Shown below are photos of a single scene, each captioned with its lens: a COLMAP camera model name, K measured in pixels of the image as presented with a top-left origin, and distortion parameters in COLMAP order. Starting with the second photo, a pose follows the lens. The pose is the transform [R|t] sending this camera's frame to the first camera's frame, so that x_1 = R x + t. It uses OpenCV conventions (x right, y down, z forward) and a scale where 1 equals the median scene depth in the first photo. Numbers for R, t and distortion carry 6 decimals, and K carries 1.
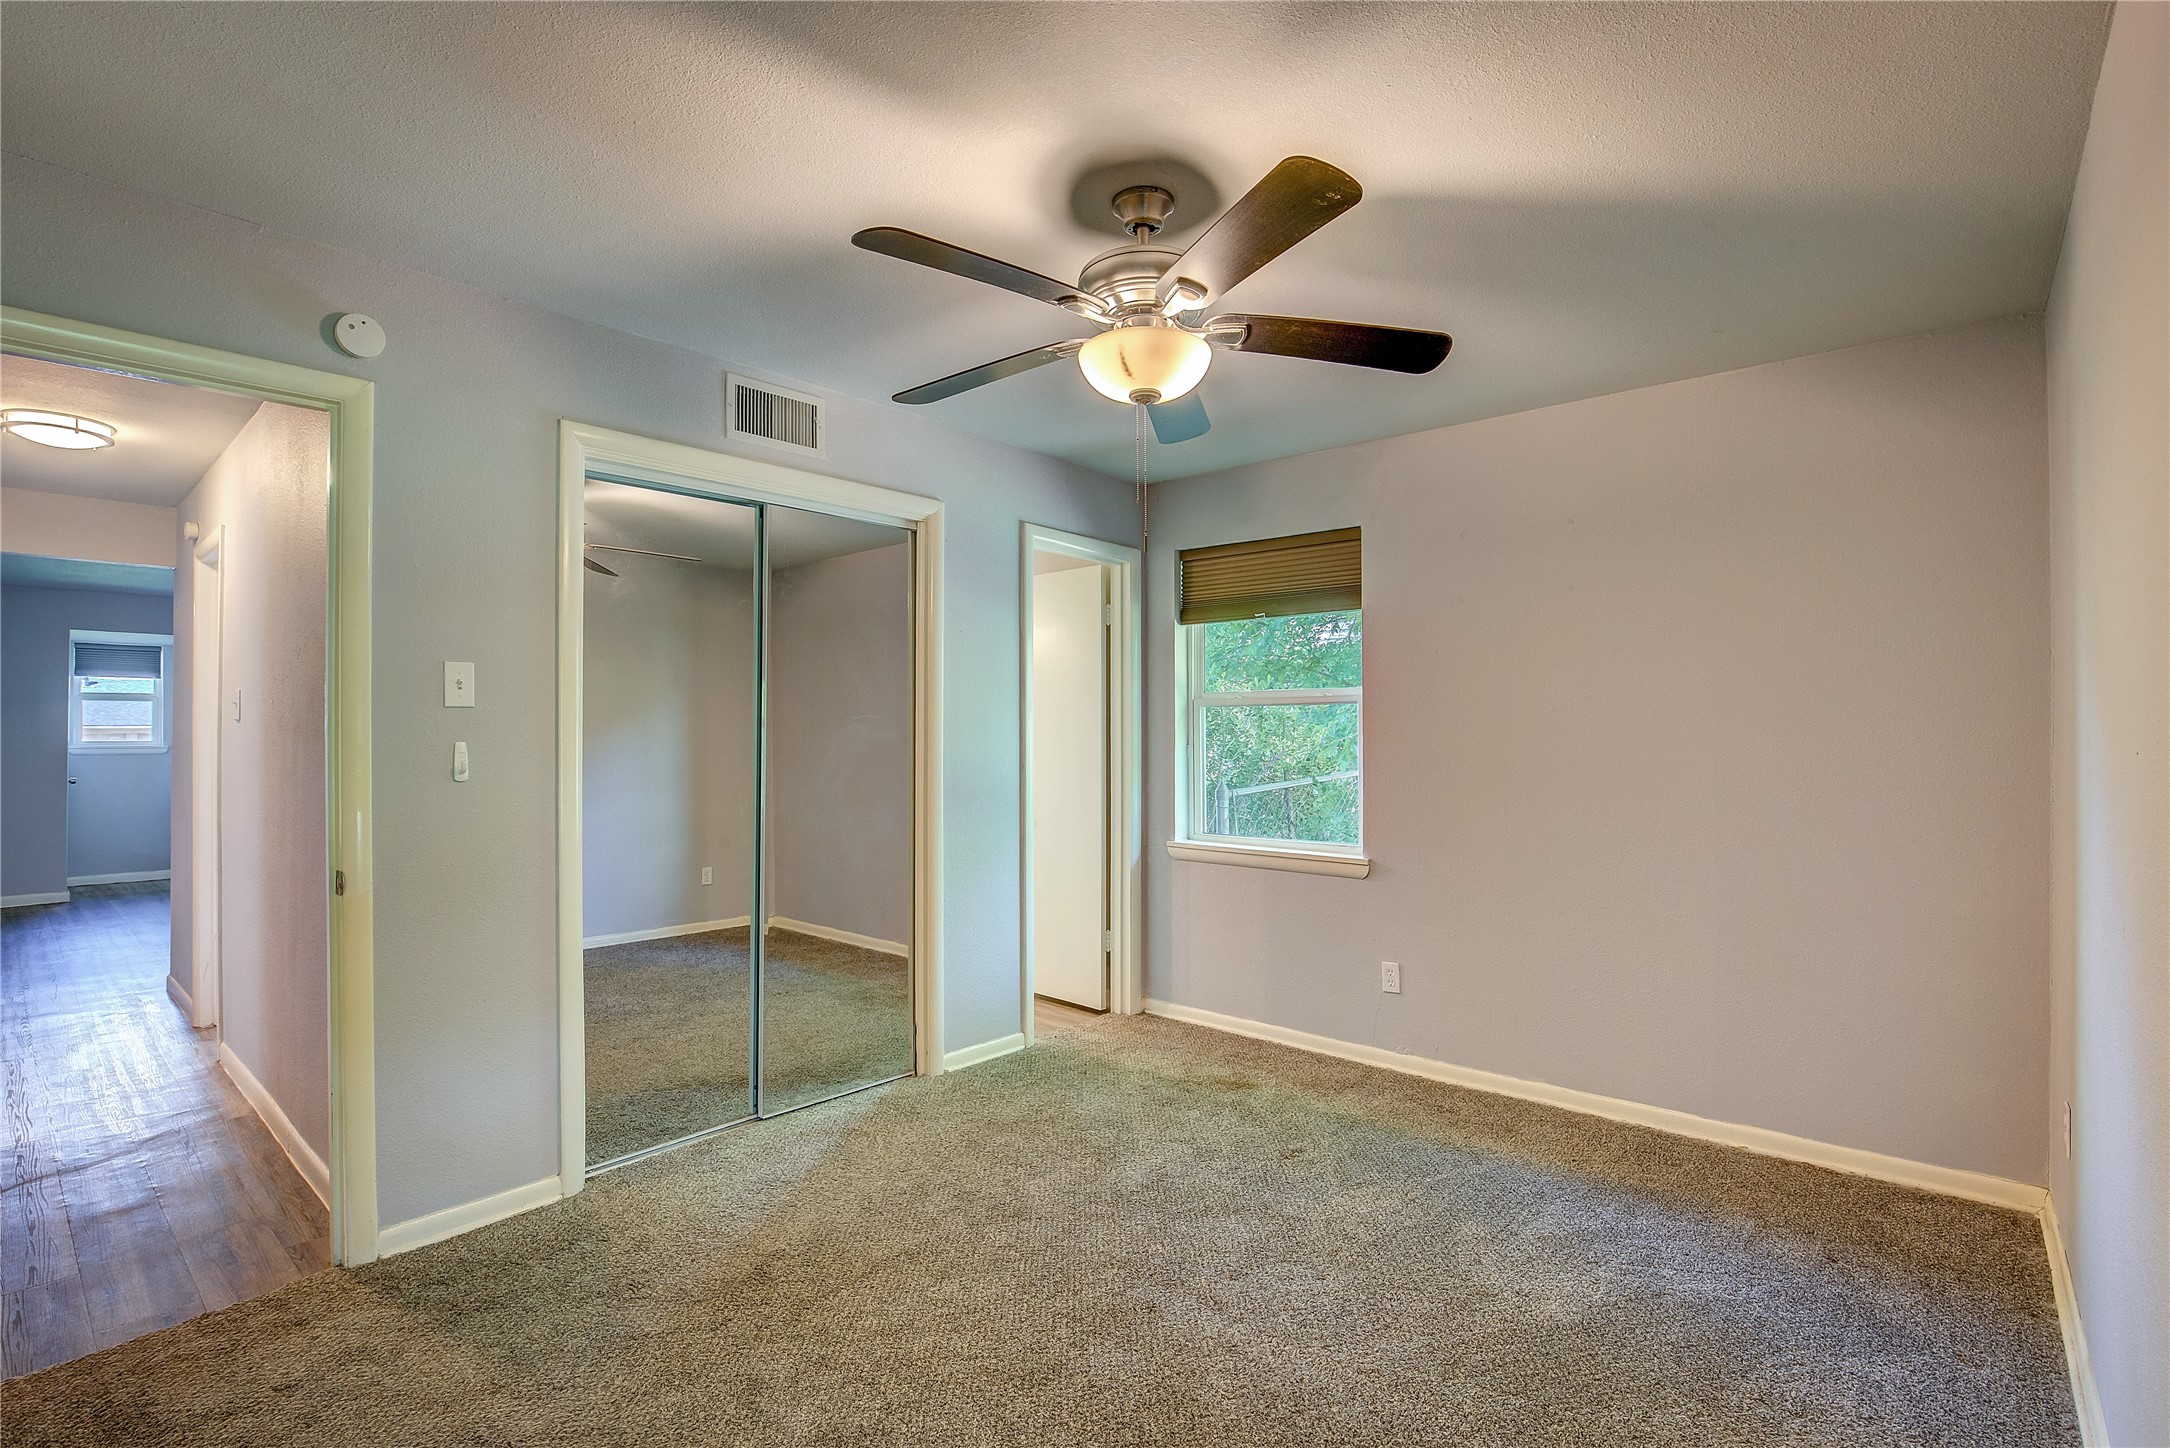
lens RADIAL K [[1004.4, 0, 1093.5], [0, 1004.4, 729.9], [0, 0, 1]] dist [-0.035642, 0.004598]
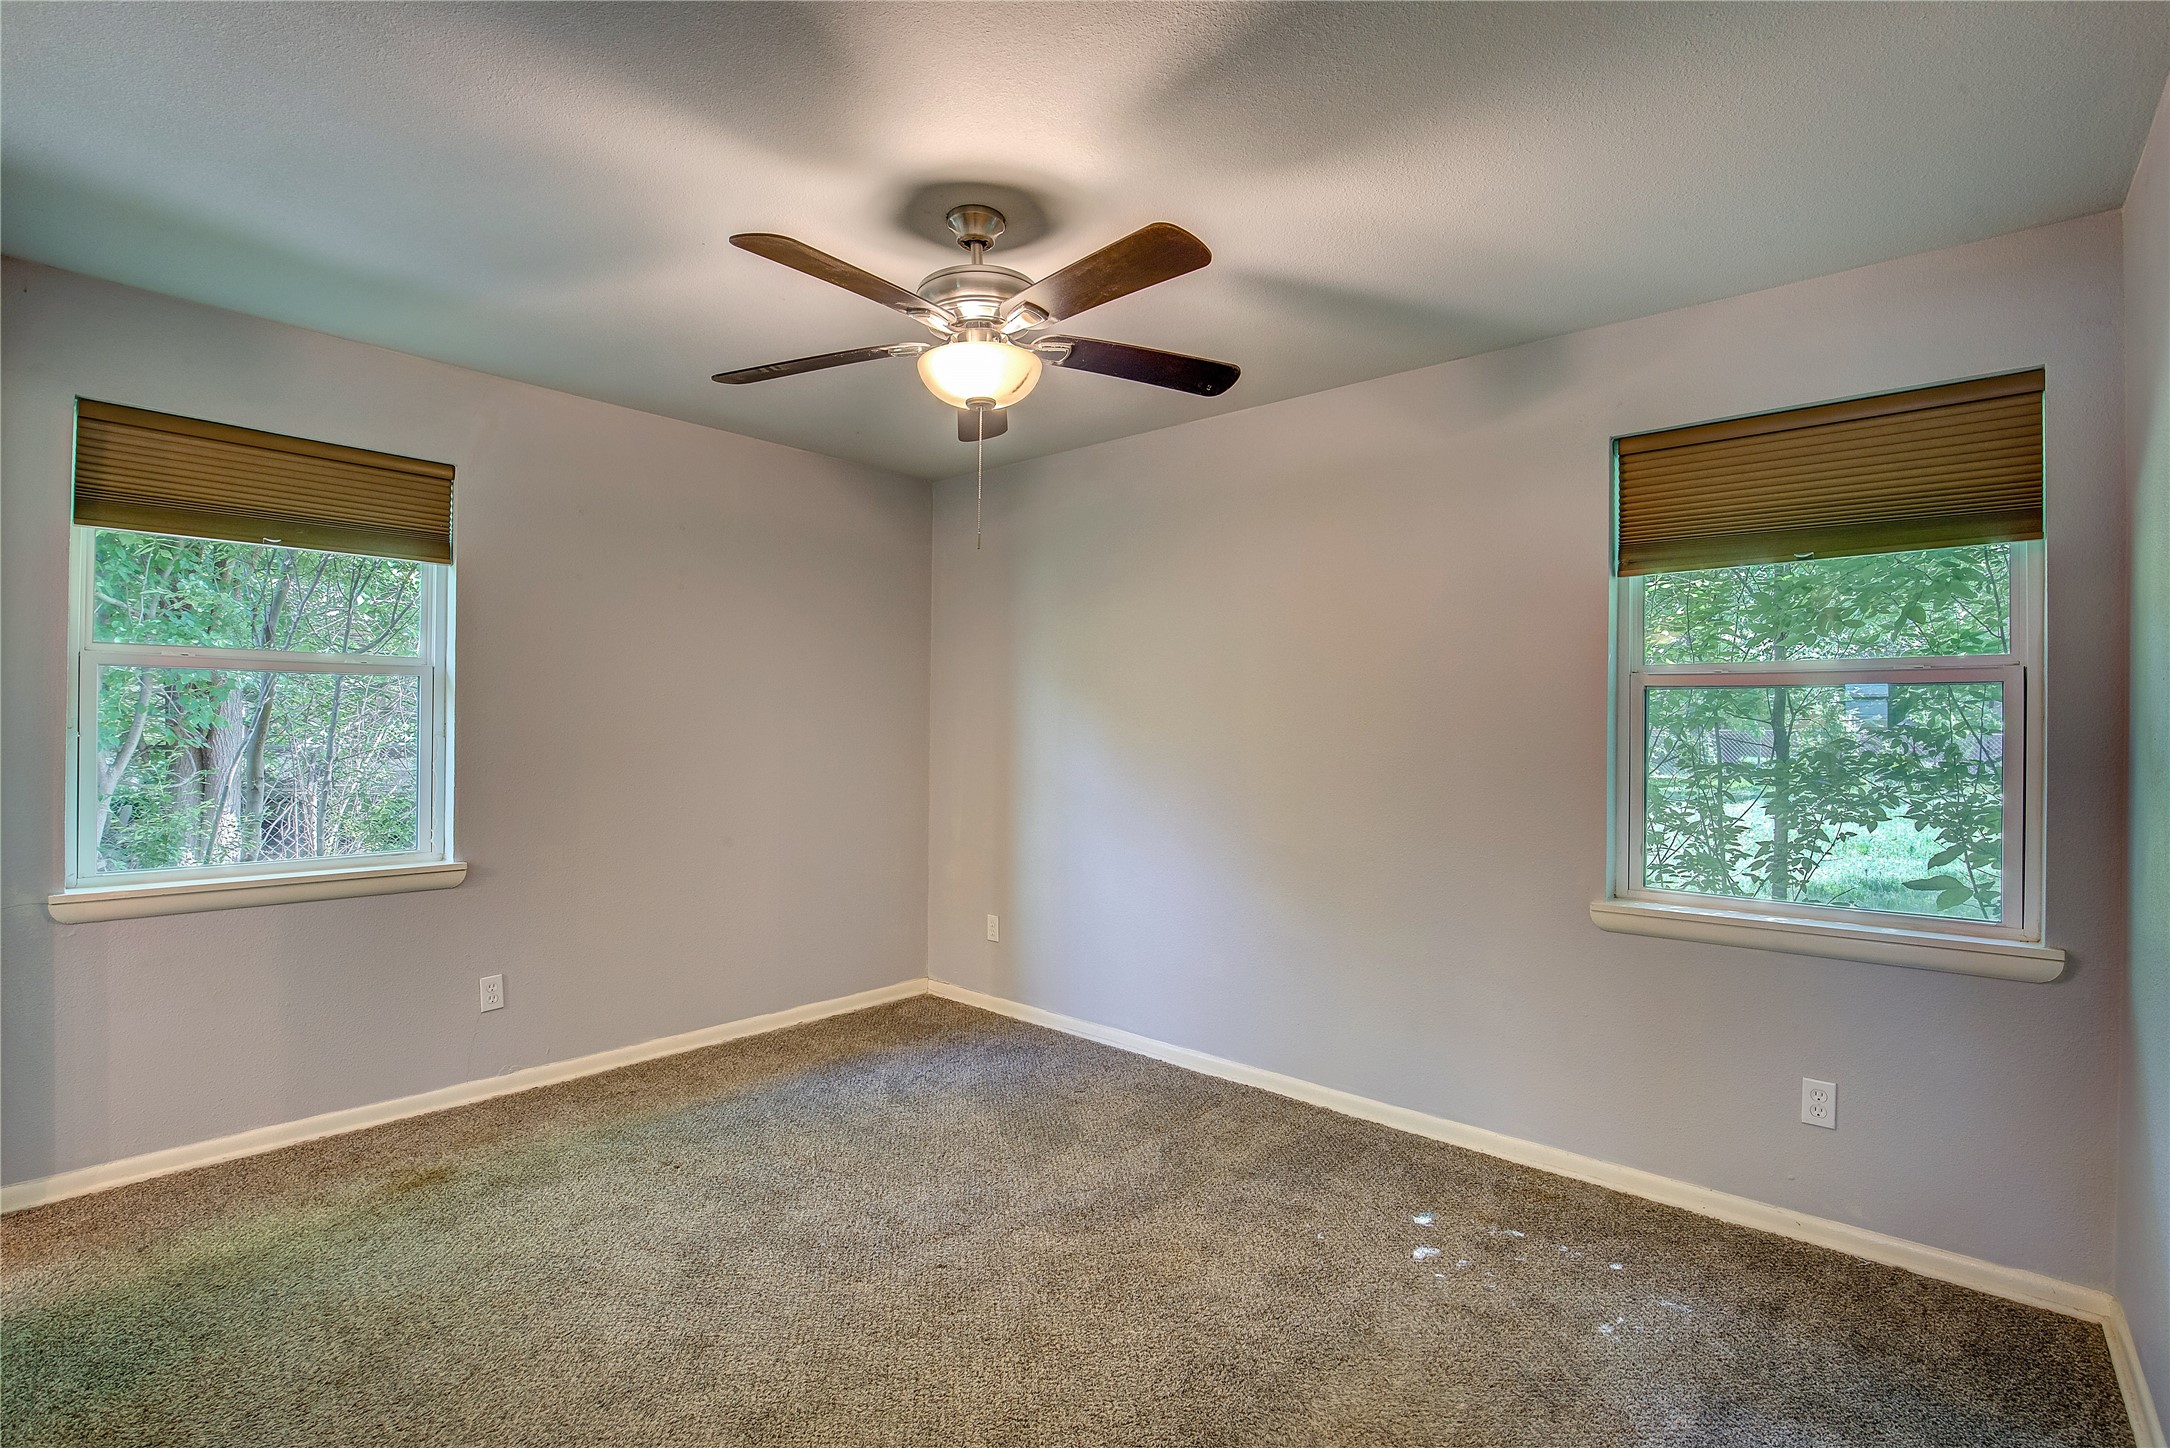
lens RADIAL K [[1004.4, 0, 1091.2], [0, 1004.4, 716.2], [0, 0, 1]] dist [-0.035642, 0.004598]
pose [[-0.010676, 0.003528, 0.999937, -0.578339], [-0.021696, 0.999758, -0.003759, -0.003366], [-0.999708, -0.021735, -0.010597, 0.490168]]
